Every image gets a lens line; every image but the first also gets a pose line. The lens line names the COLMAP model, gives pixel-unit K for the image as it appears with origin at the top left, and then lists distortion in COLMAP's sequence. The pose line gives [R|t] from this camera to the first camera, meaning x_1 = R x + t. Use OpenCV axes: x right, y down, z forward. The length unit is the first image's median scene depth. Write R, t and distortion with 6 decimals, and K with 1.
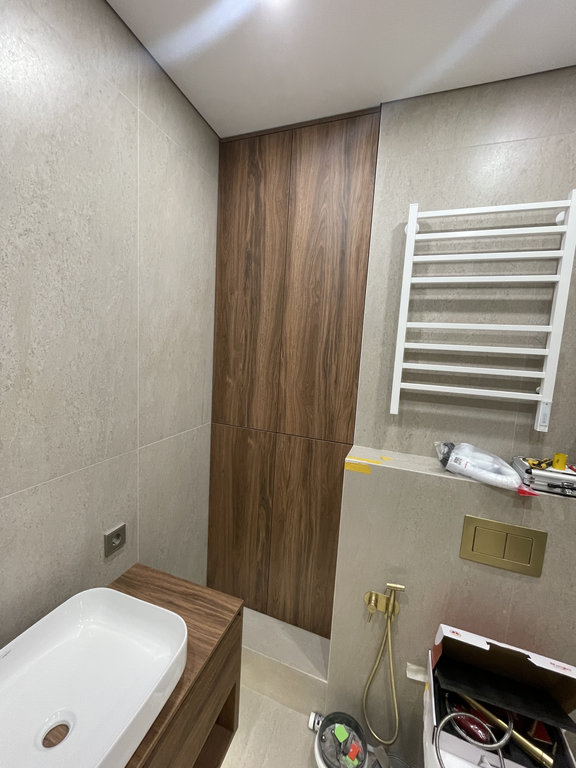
lens RADIAL K [[313.7, 0, 288.0], [0, 313.7, 384.0], [0, 0, 1]] dist [-0.000011, 0.000371]
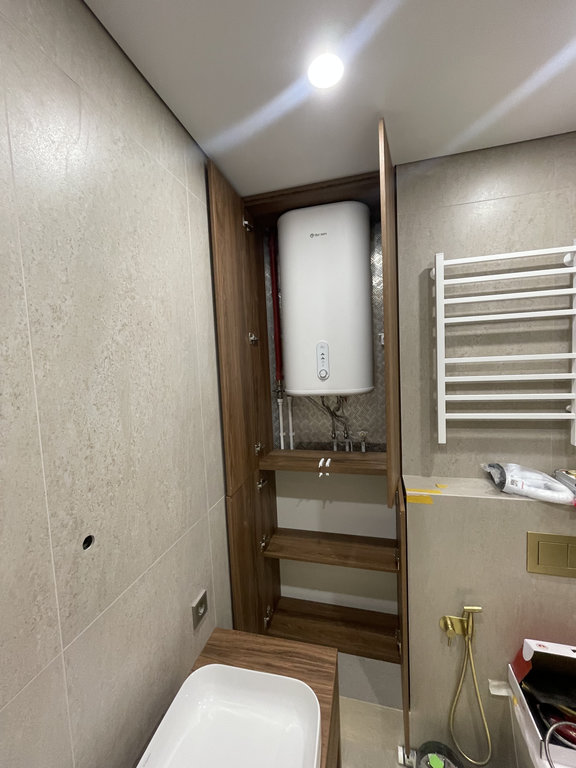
lens RADIAL K [[313.7, 0, 288.0], [0, 313.7, 384.0], [0, 0, 1]] dist [-0.000011, 0.000371]
pose [[0.990264, -0.108795, 0.086839, -0.286613], [0.112379, 0.992957, -0.037502, -0.139964], [-0.082148, 0.046896, 0.995516, -0.040011]]
